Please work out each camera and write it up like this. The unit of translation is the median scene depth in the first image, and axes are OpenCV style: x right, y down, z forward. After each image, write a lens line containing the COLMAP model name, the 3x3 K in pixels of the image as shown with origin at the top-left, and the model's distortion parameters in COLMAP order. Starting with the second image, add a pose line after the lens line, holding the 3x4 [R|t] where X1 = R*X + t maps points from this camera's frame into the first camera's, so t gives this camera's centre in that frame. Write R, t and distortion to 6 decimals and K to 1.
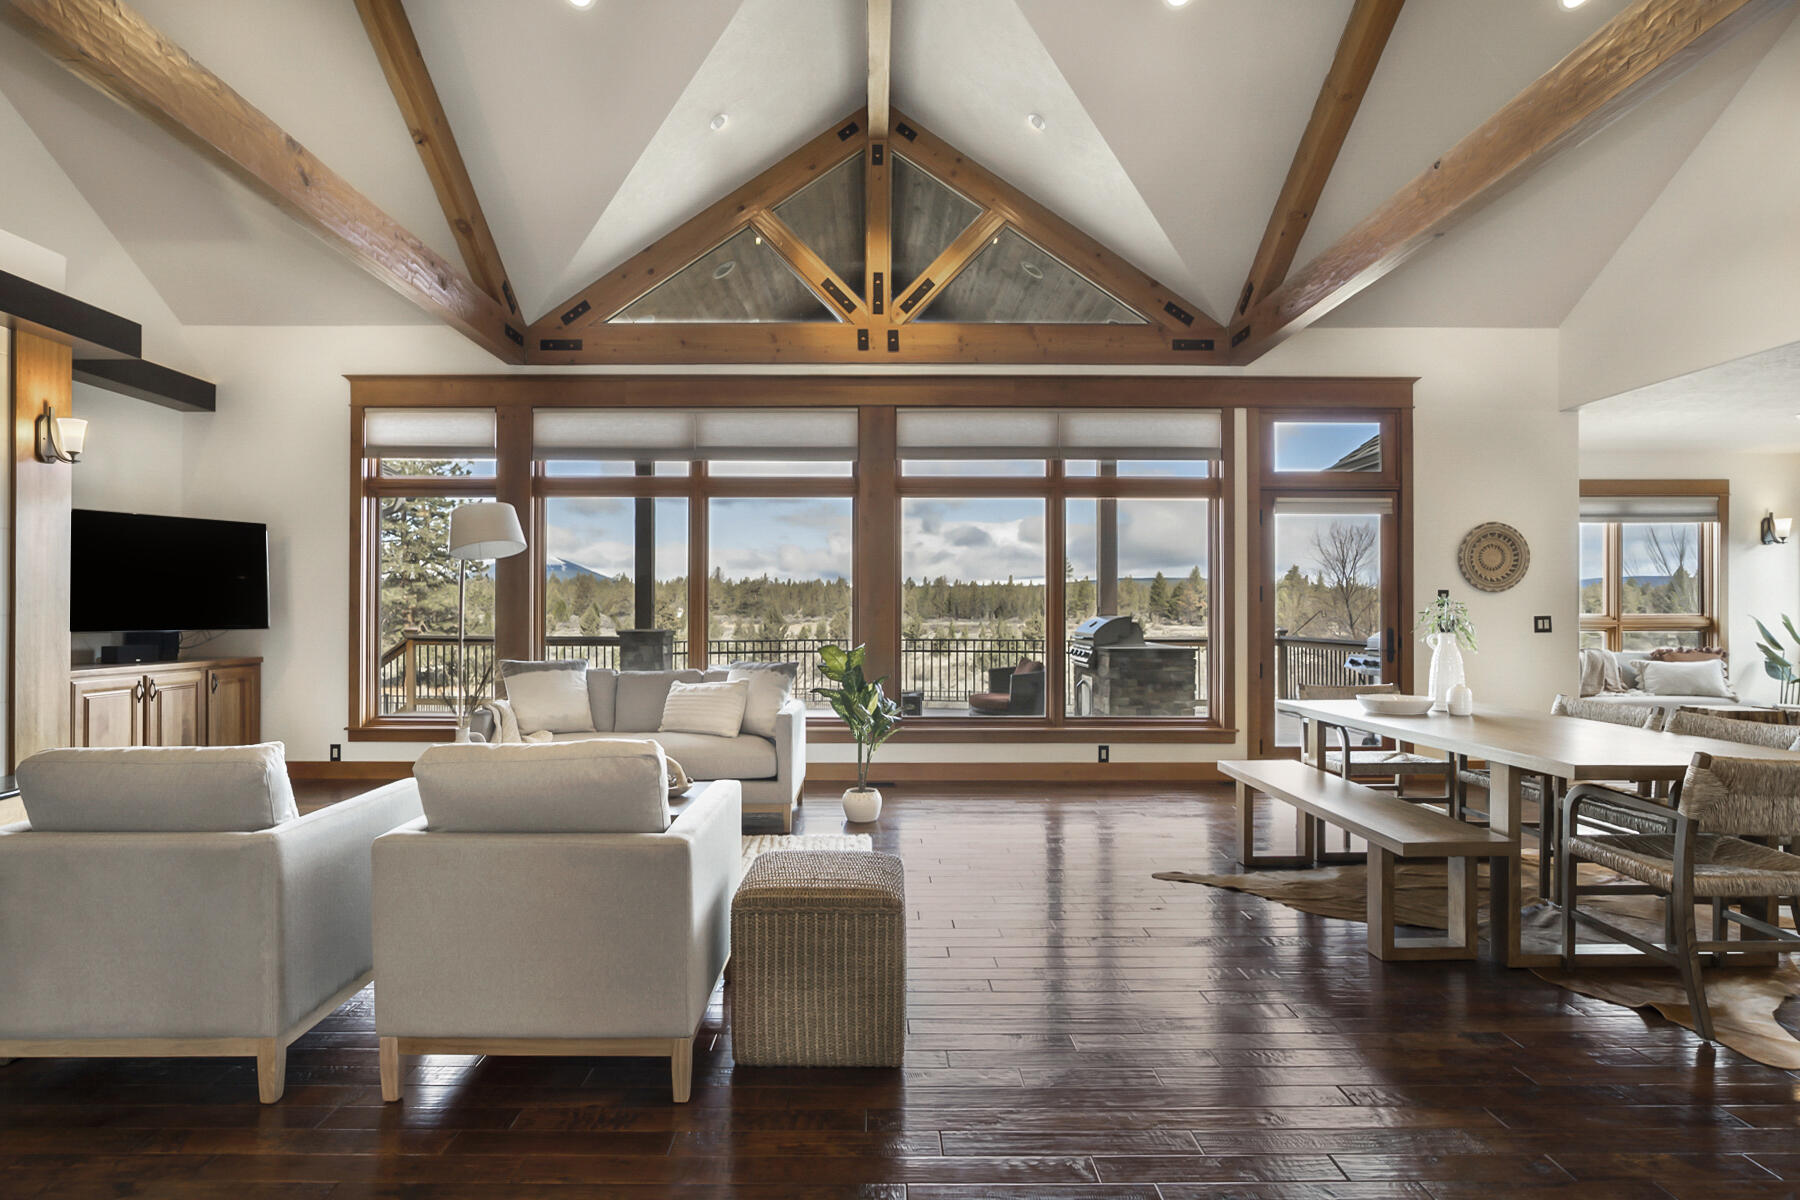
lens RADIAL K [[913.0, 0, 874.5], [0, 913.0, 607.5], [0, 0, 1]] dist [-0.023939, 0.011507]
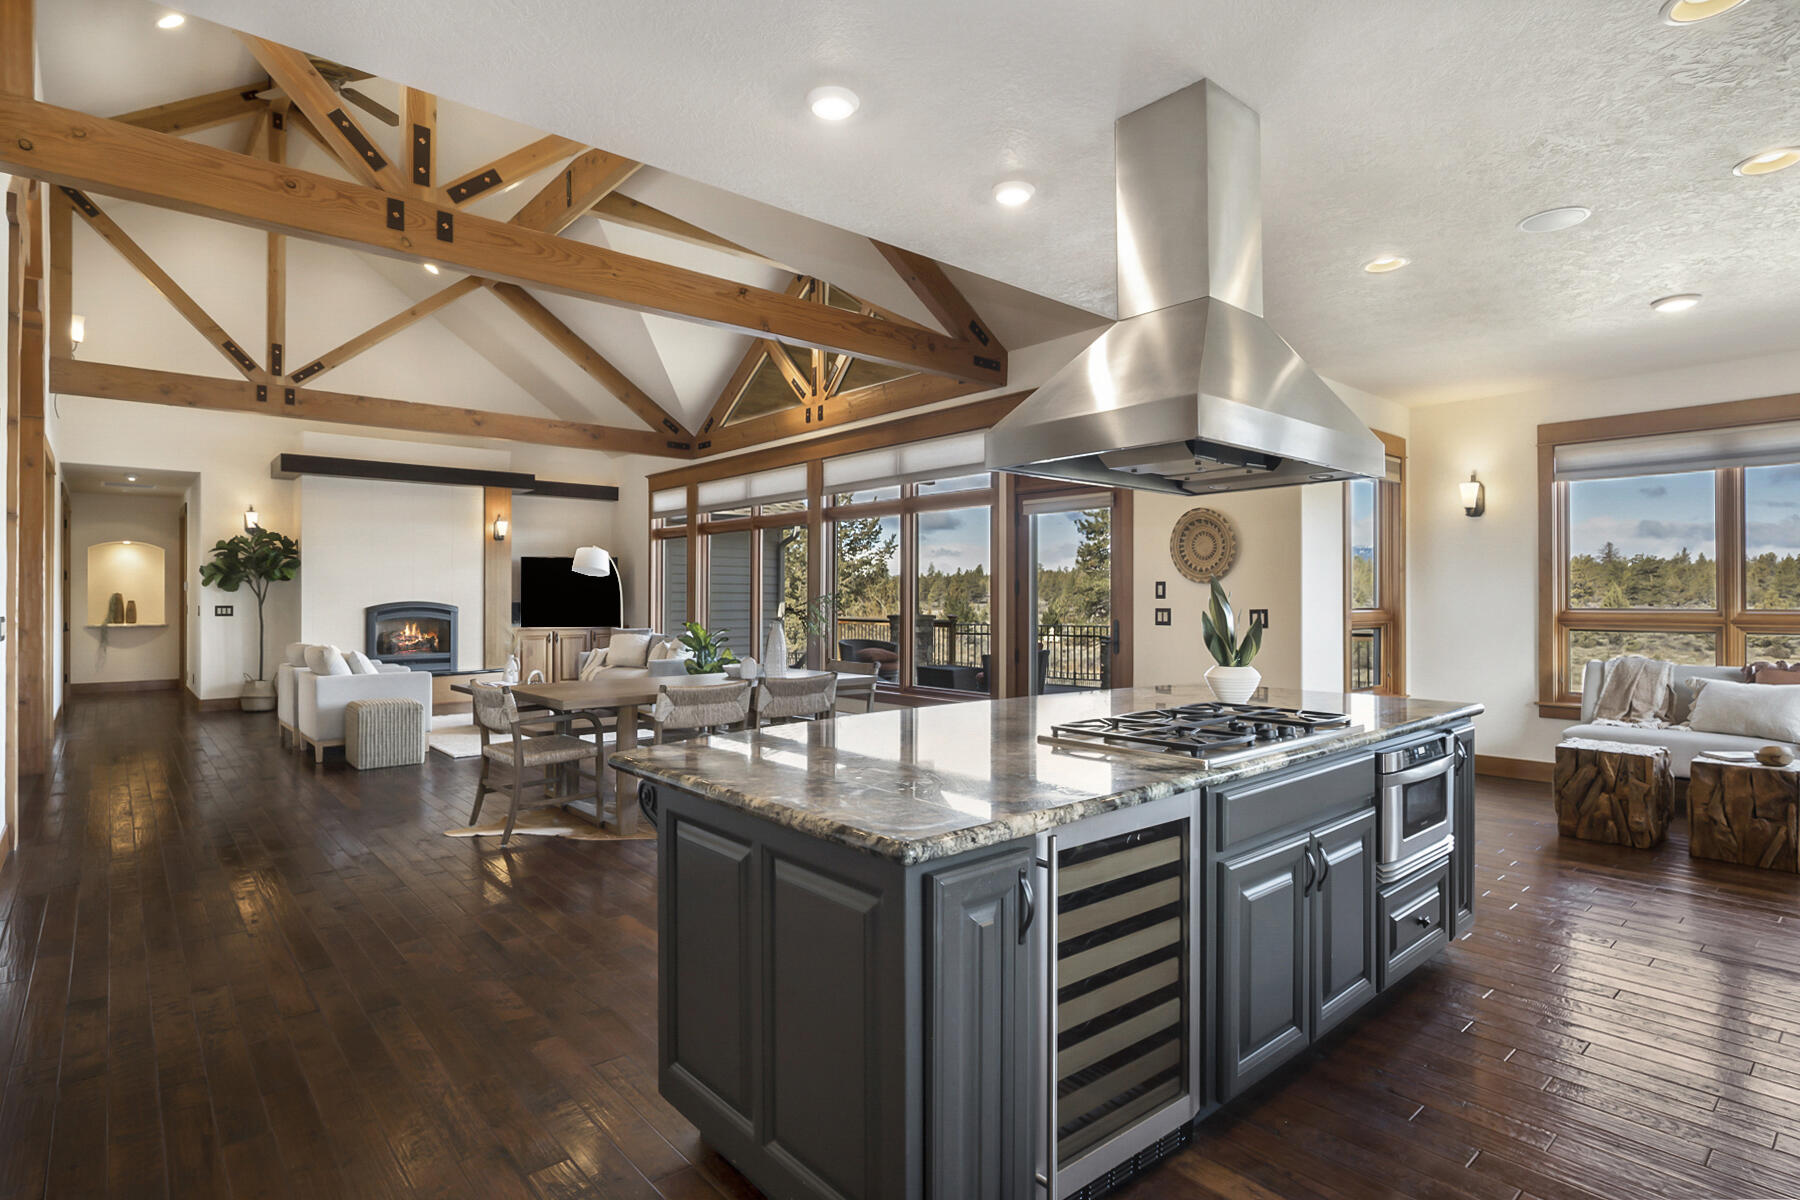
lens RADIAL K [[913.0, 0, 901.7], [0, 913.0, 594.3], [0, 0, 1]] dist [-0.023939, 0.011507]
pose [[0.660077, -0.004579, -0.751184, 1.176874], [0.004615, 0.999987, -0.002040, -0.004917], [0.751184, -0.002120, 0.660090, 0.151565]]
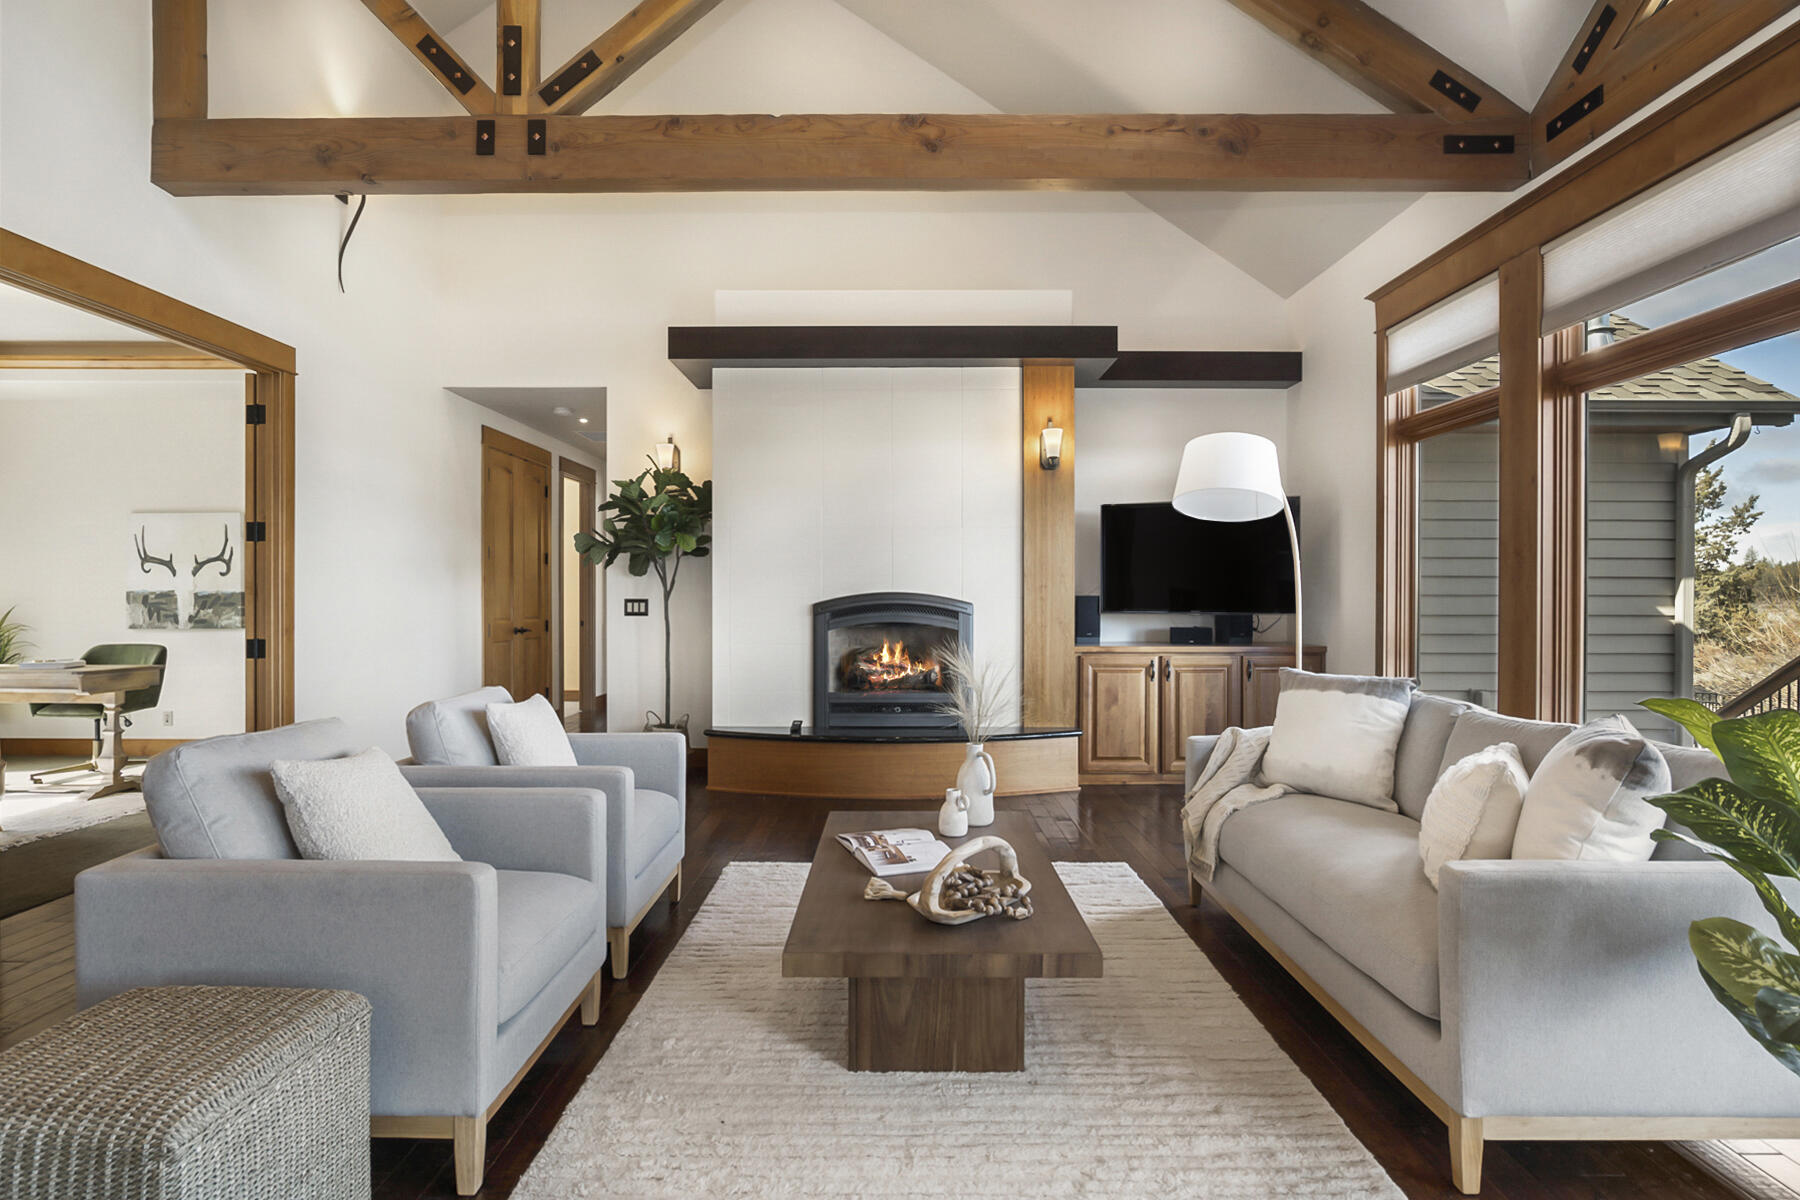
lens RADIAL K [[913.0, 0, 898.3], [0, 913.0, 595.0], [0, 0, 1]] dist [-0.023939, 0.011507]
pose [[-0.001342, -0.001098, -0.999998, 0.207126], [0.003390, 0.999994, -0.001103, 0.004058], [0.999993, -0.003392, -0.001338, 0.586479]]
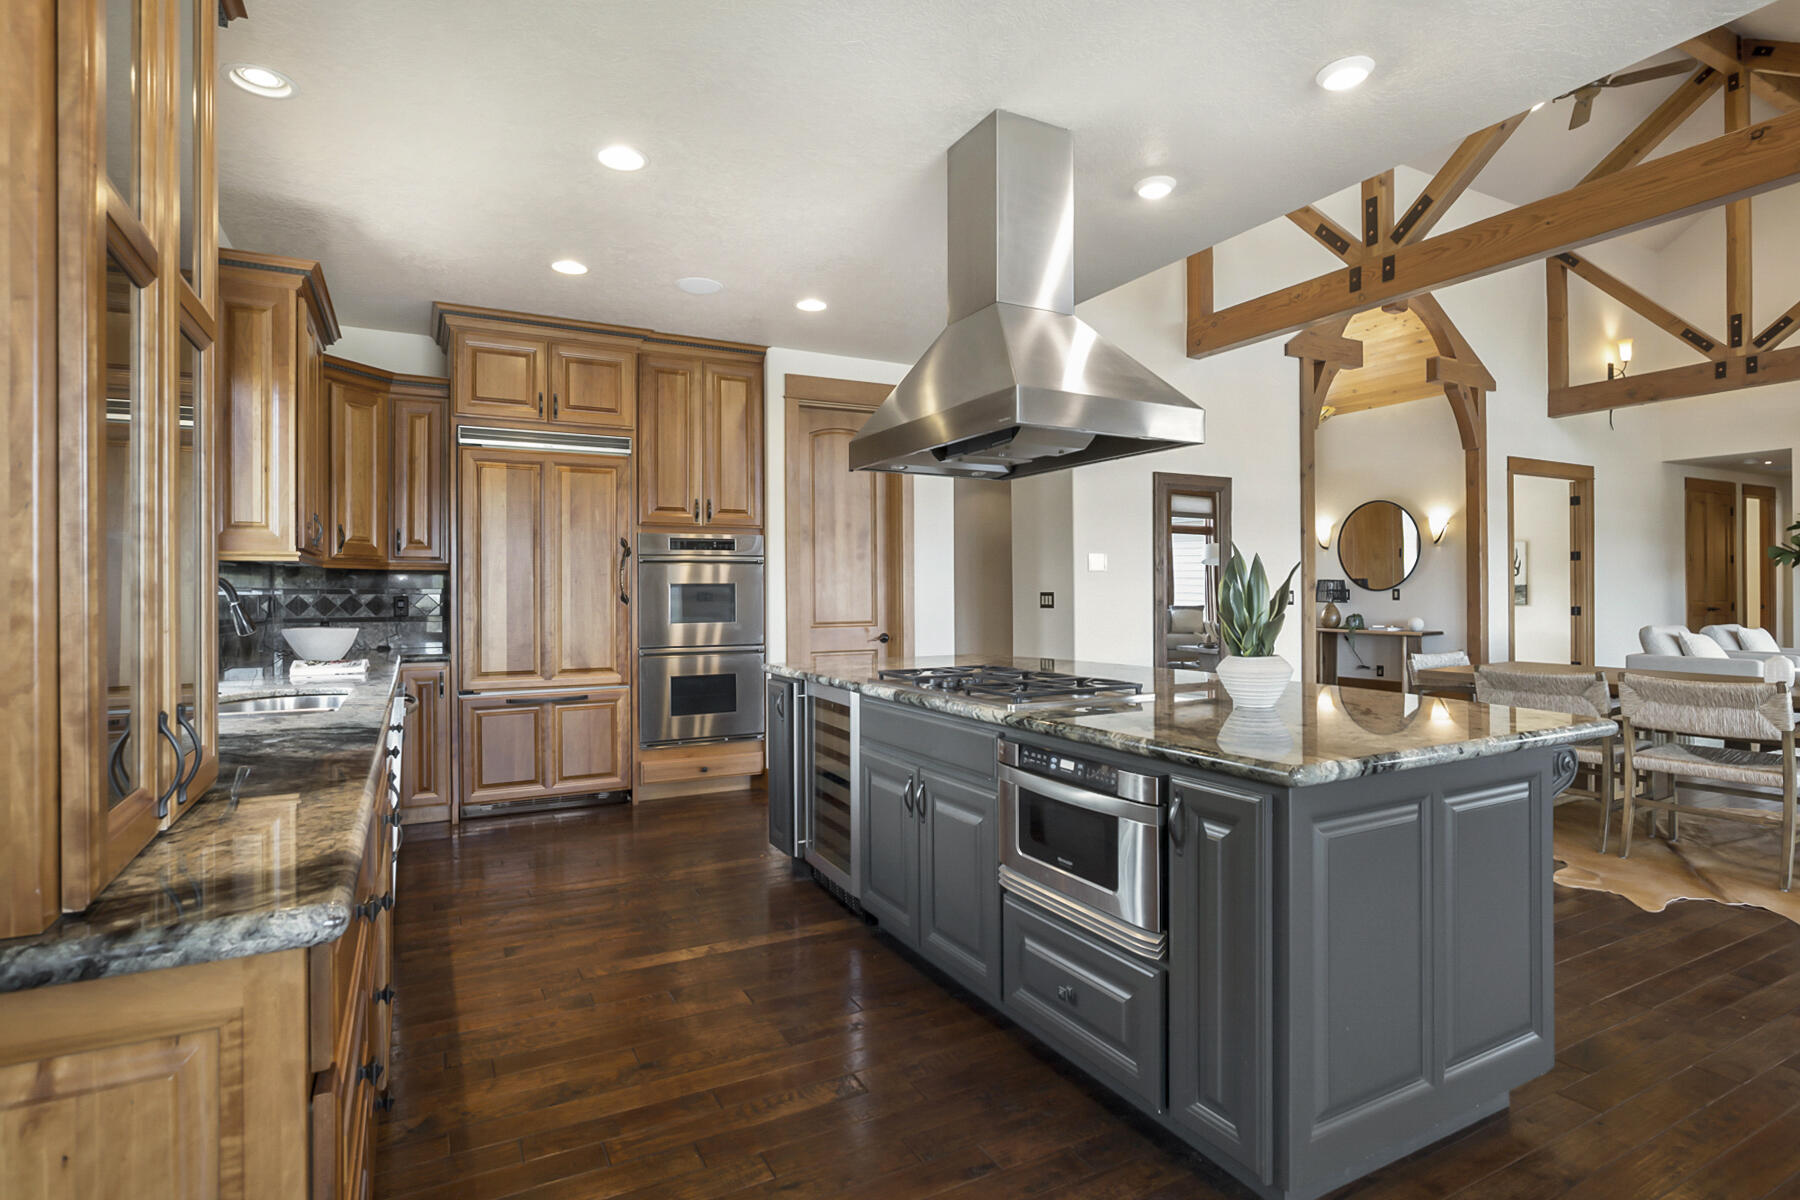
lens RADIAL K [[913.0, 0, 902.1], [0, 913.0, 592.5], [0, 0, 1]] dist [-0.023939, 0.011507]
pose [[-0.880330, 0.004443, -0.474342, 1.219700], [0.006080, 0.999980, -0.001918, 0.008988], [0.474323, -0.004572, -0.880339, 0.881535]]
